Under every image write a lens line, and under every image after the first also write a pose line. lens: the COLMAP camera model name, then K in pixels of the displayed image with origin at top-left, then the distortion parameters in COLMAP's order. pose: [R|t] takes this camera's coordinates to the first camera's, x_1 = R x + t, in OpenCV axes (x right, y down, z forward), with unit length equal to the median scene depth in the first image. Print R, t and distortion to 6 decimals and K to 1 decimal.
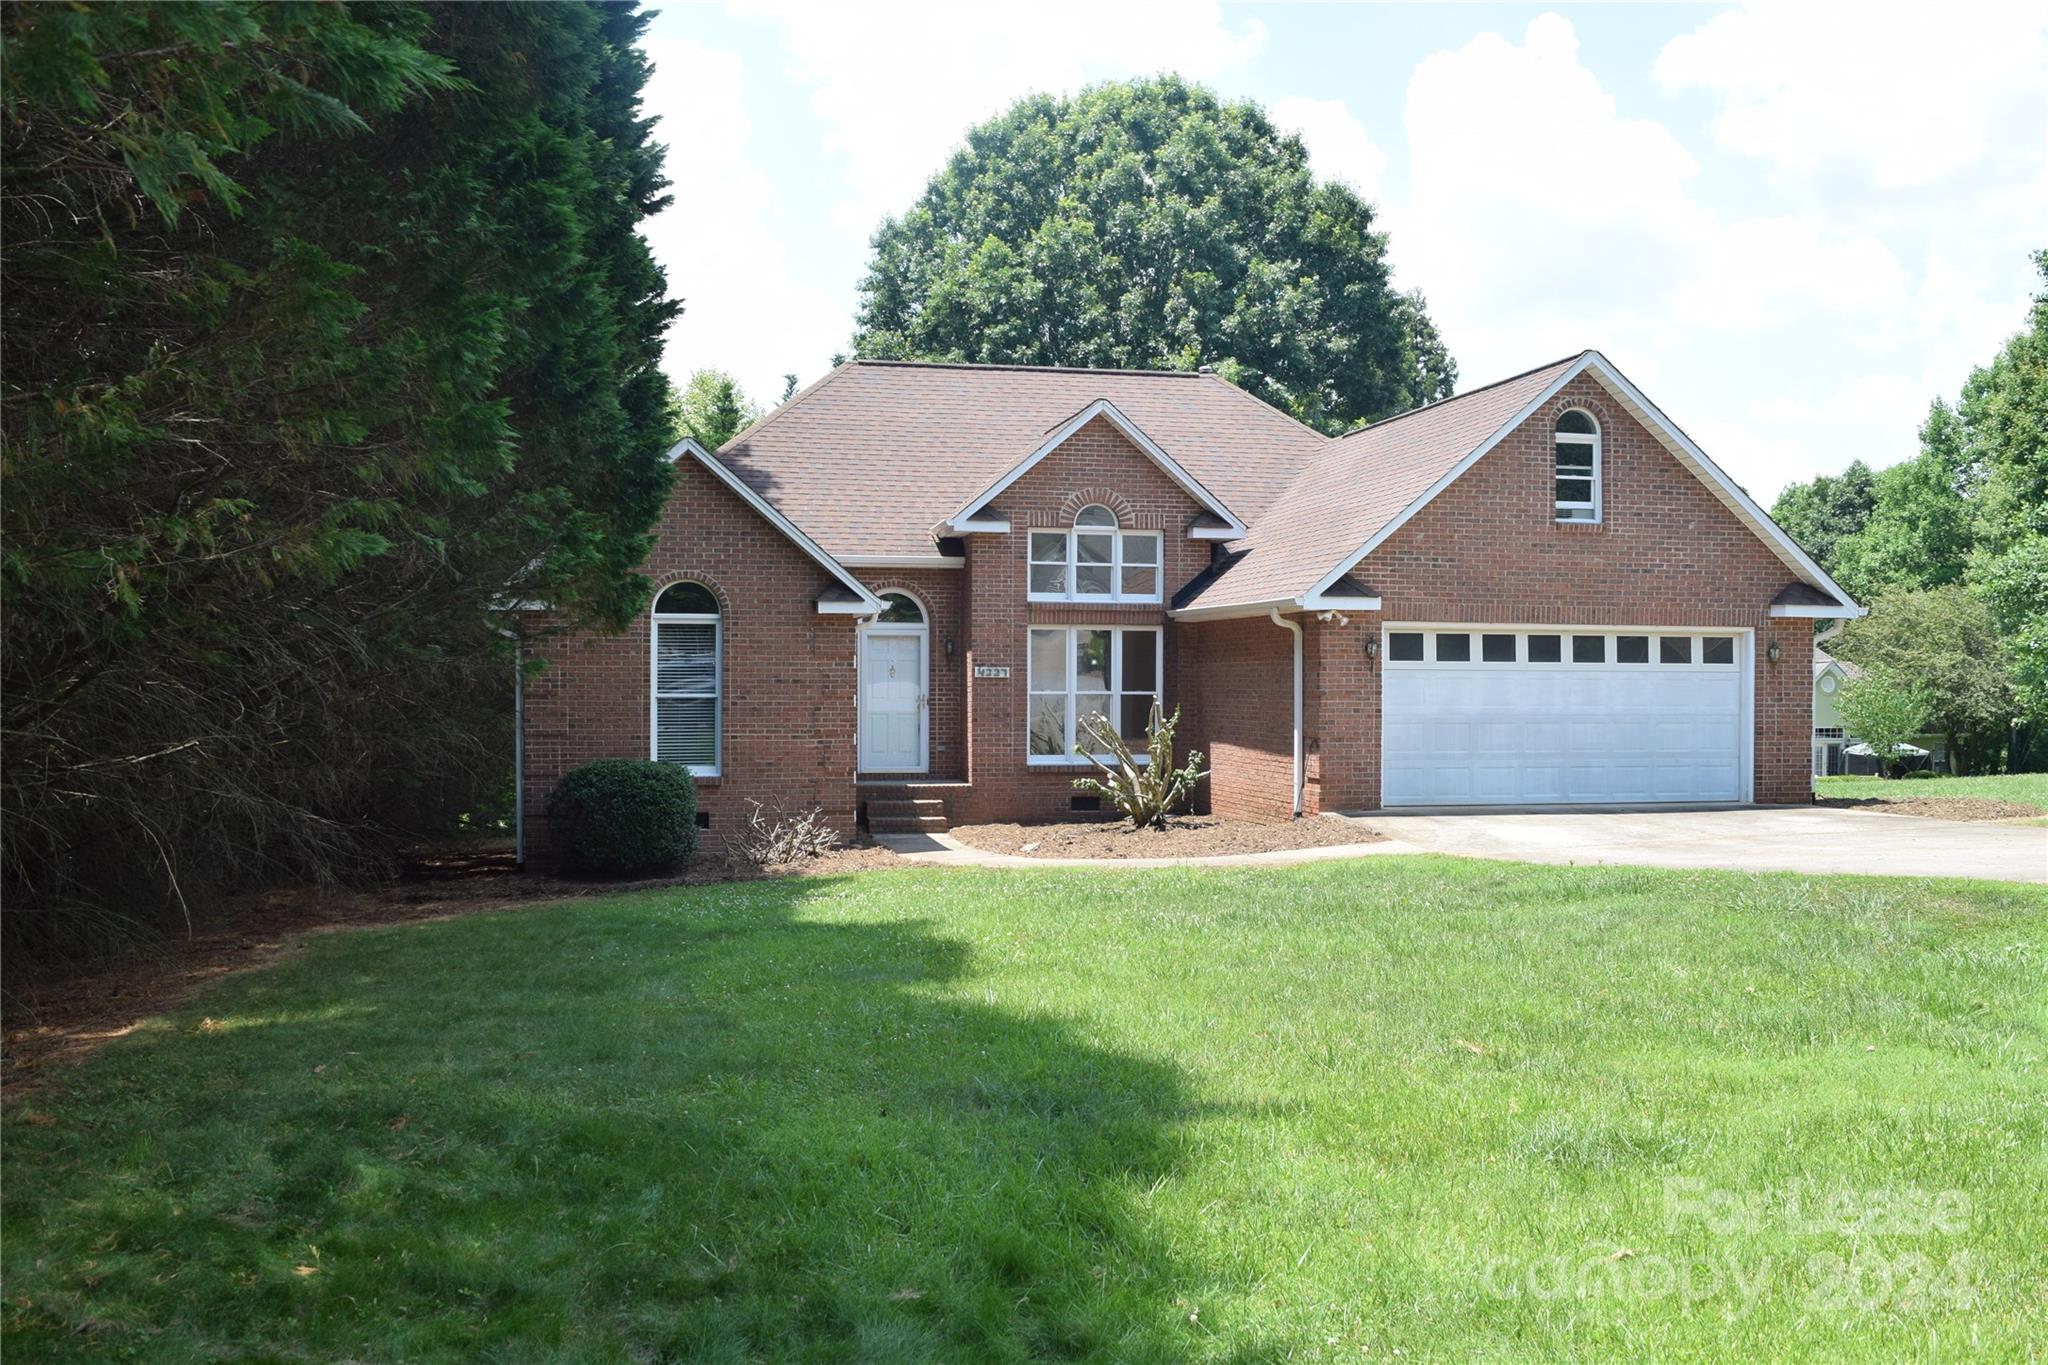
lens RADIAL K [[1807.1, 0, 1024.0], [0, 1807.1, 682.5], [0, 0, 1]] dist [-0.090873, 0.027671]
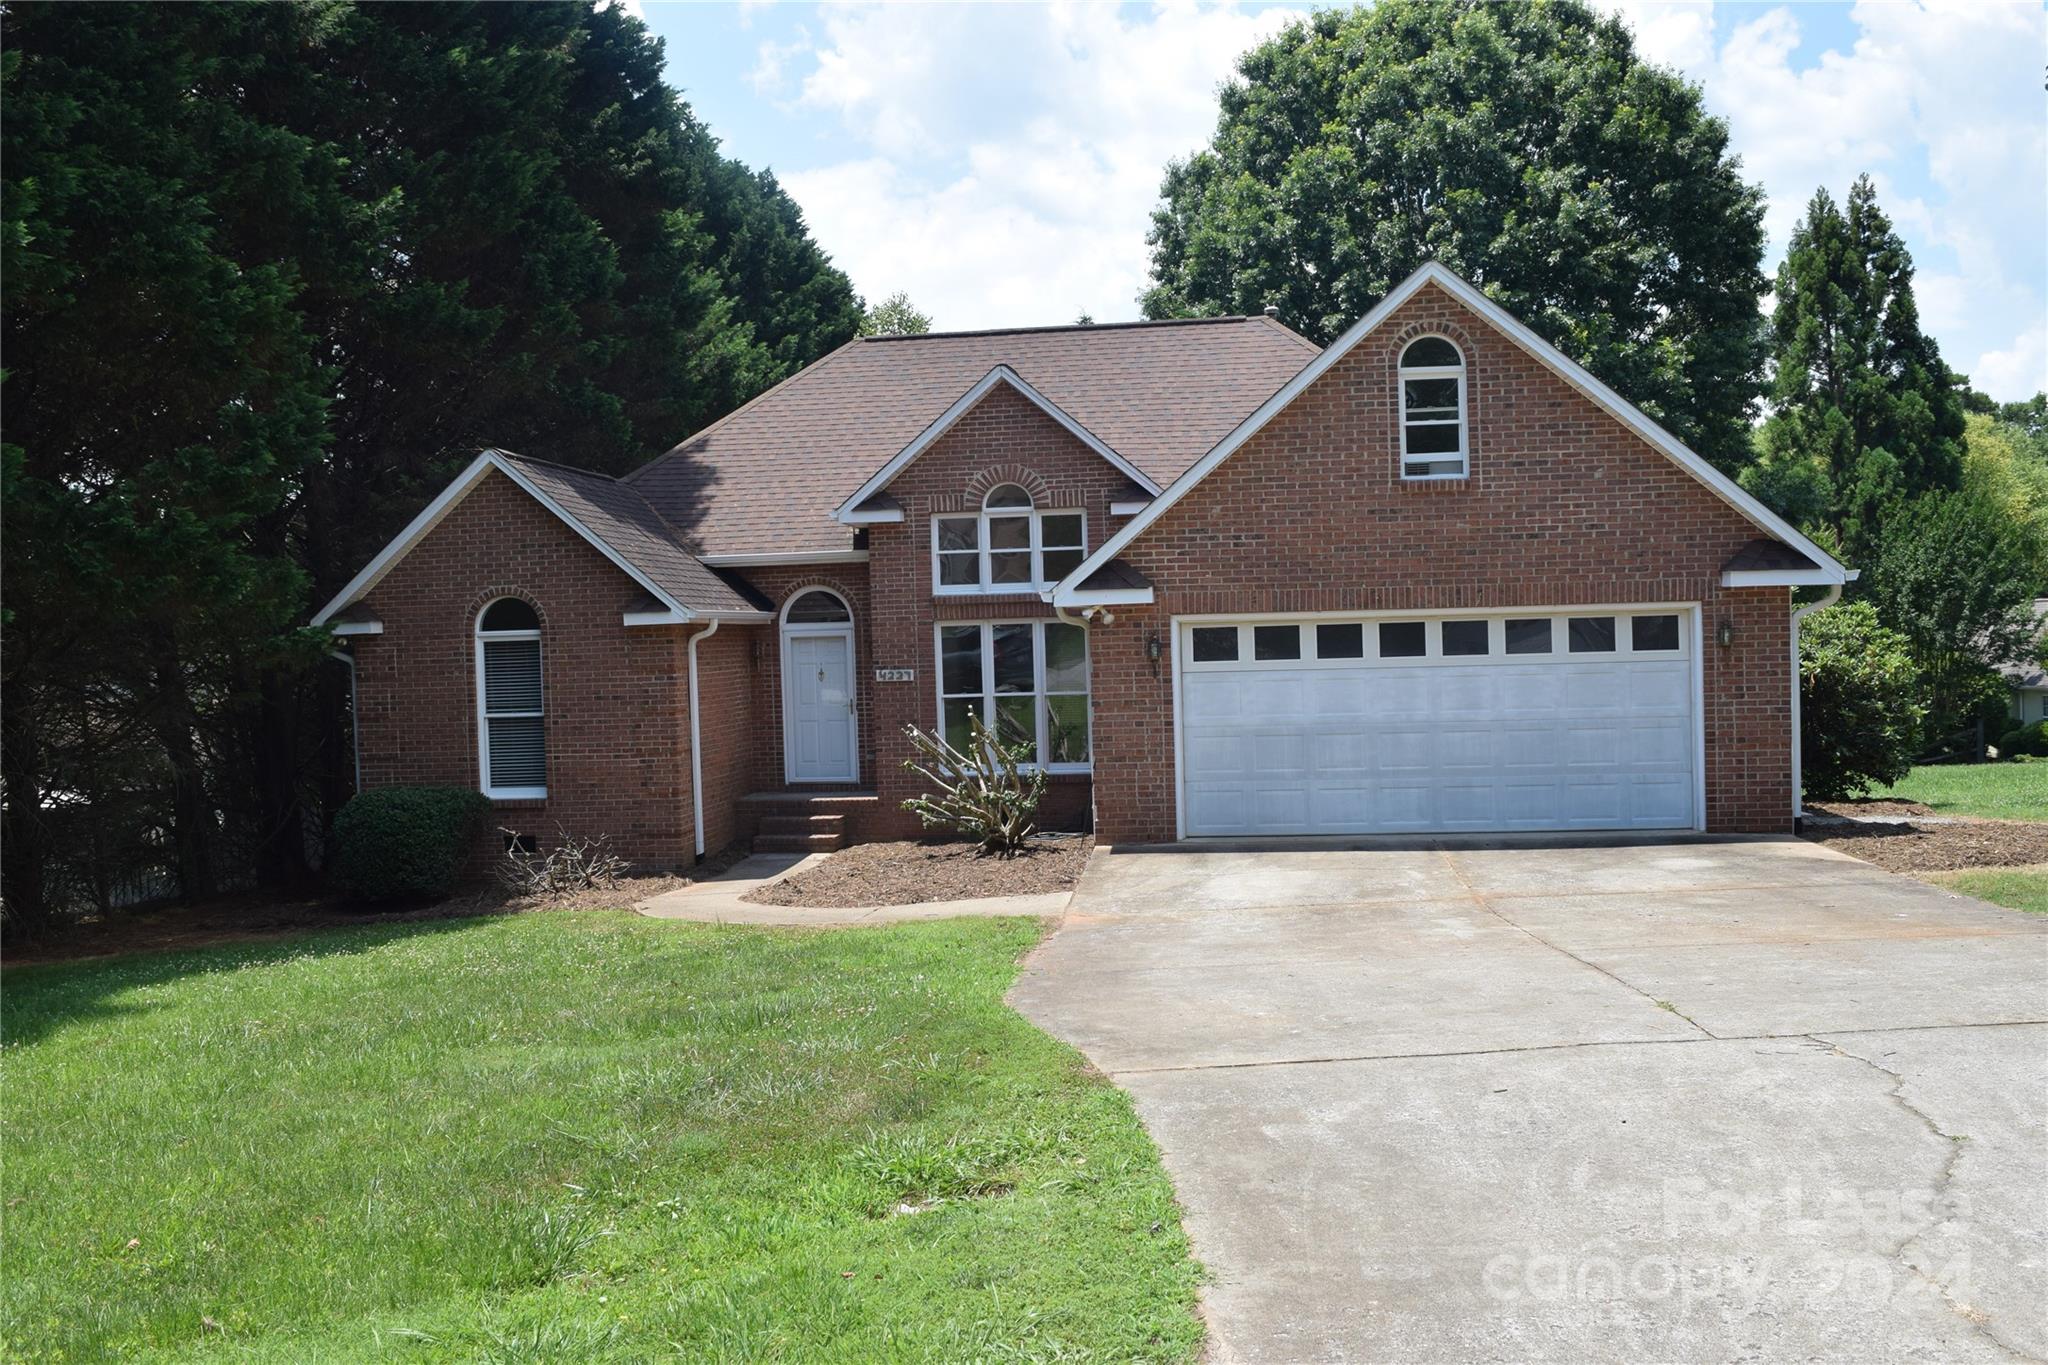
lens RADIAL K [[1807.1, 0, 1024.0], [0, 1807.1, 682.5], [0, 0, 1]] dist [-0.090873, 0.027671]
pose [[0.941060, -0.022945, -0.337460, 0.343819], [0.032157, 0.999246, 0.021734, -0.019391], [0.336707, -0.031305, 0.941089, 0.161239]]
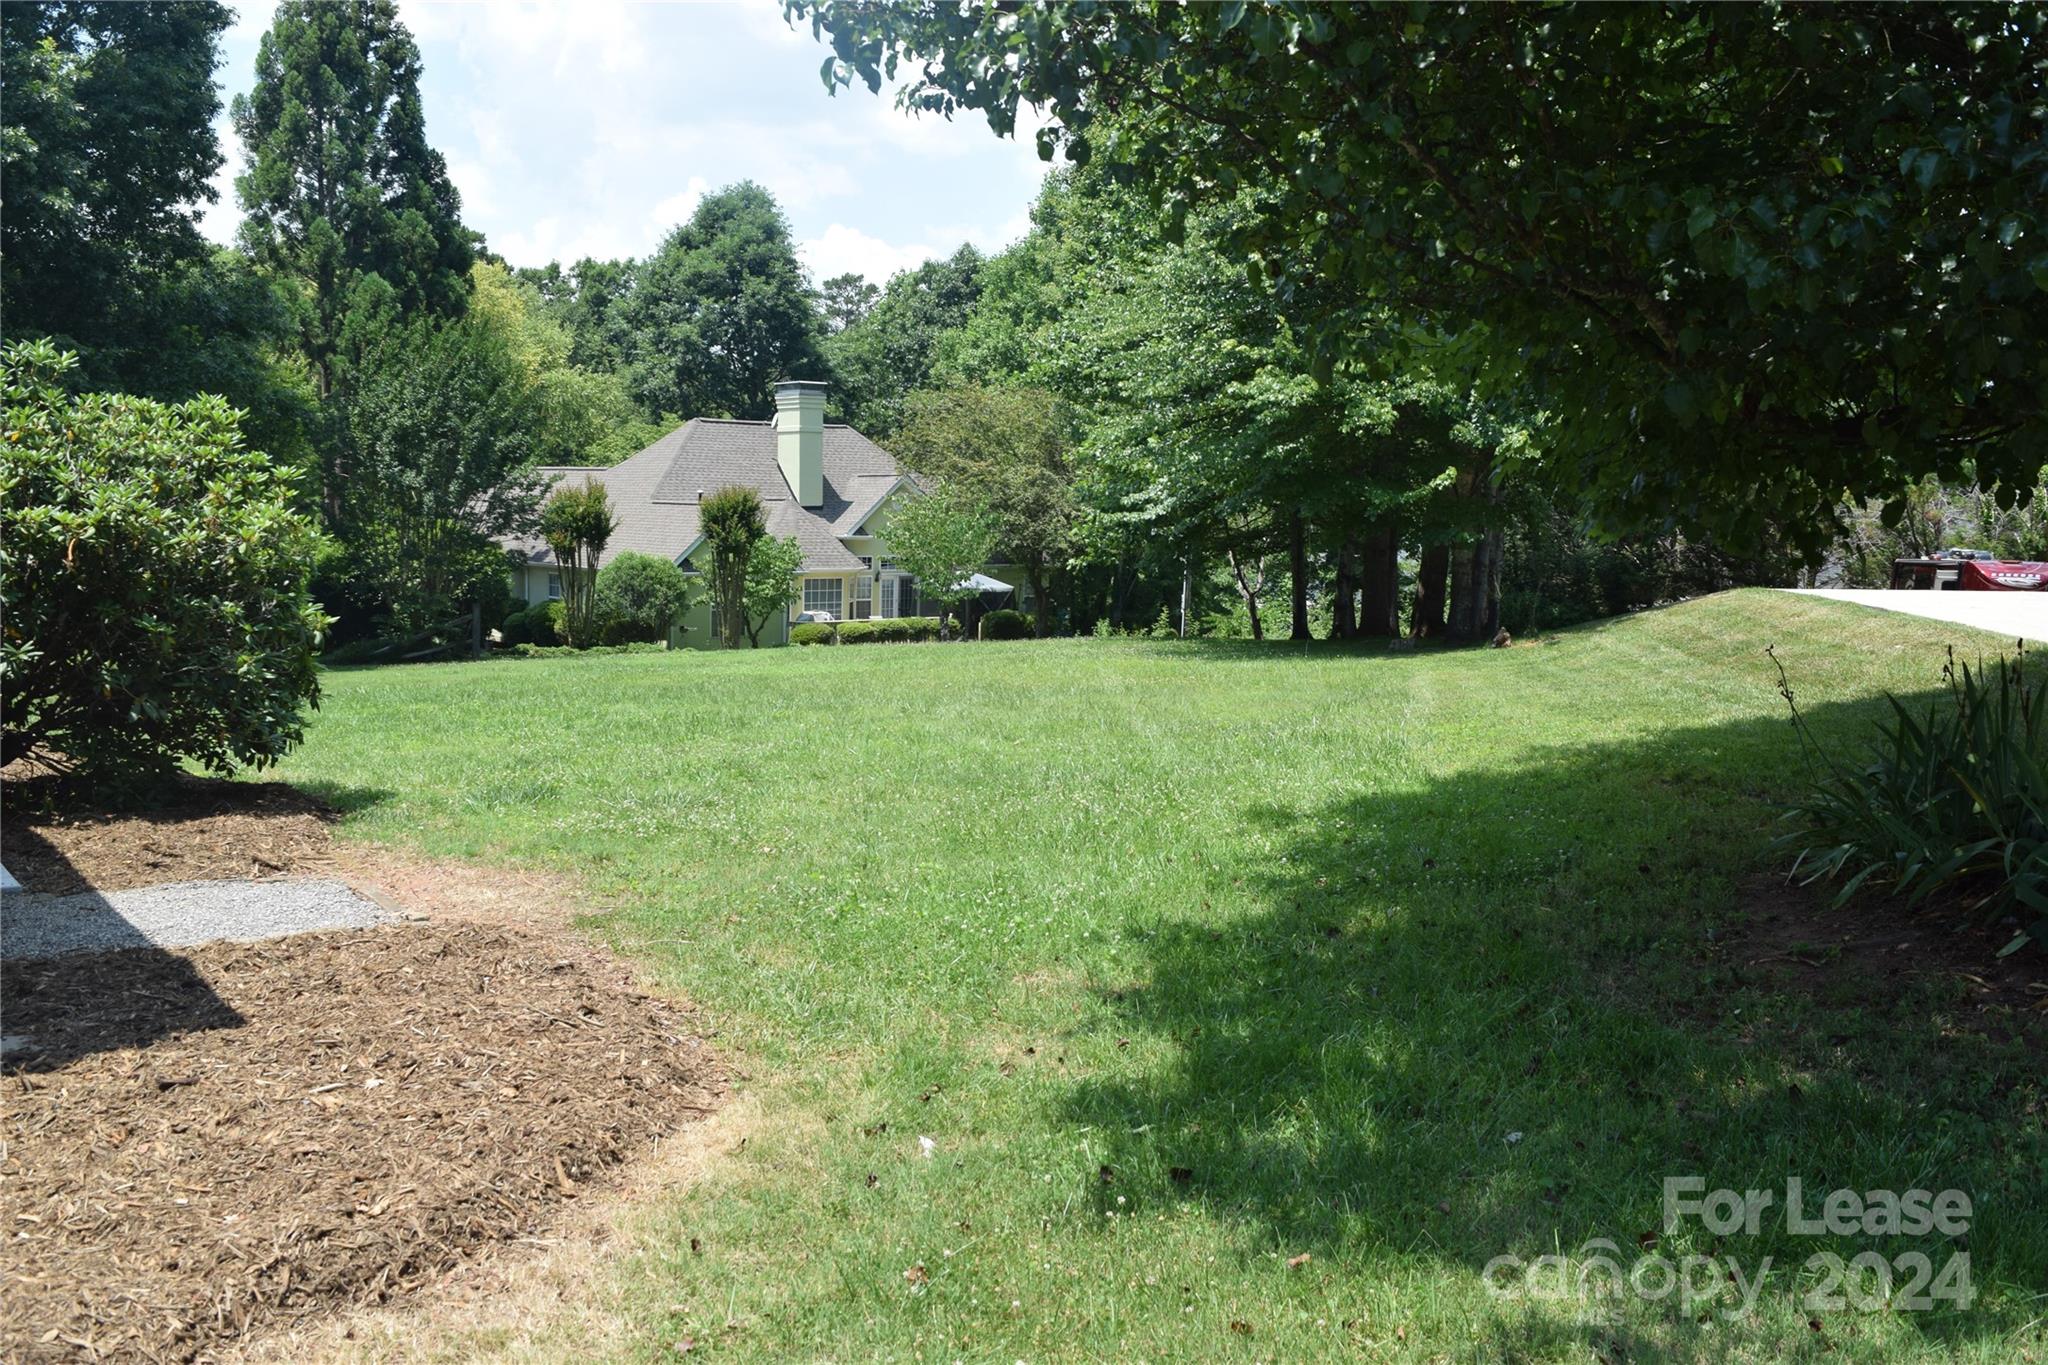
lens RADIAL K [[1807.1, 0, 1024.0], [0, 1807.1, 682.5], [0, 0, 1]] dist [-0.090873, 0.027671]
pose [[0.905458, -0.025919, 0.423643, 0.433183], [-0.018789, 0.994708, 0.101014, -0.004790], [-0.424019, -0.099423, 0.900179, 0.642451]]
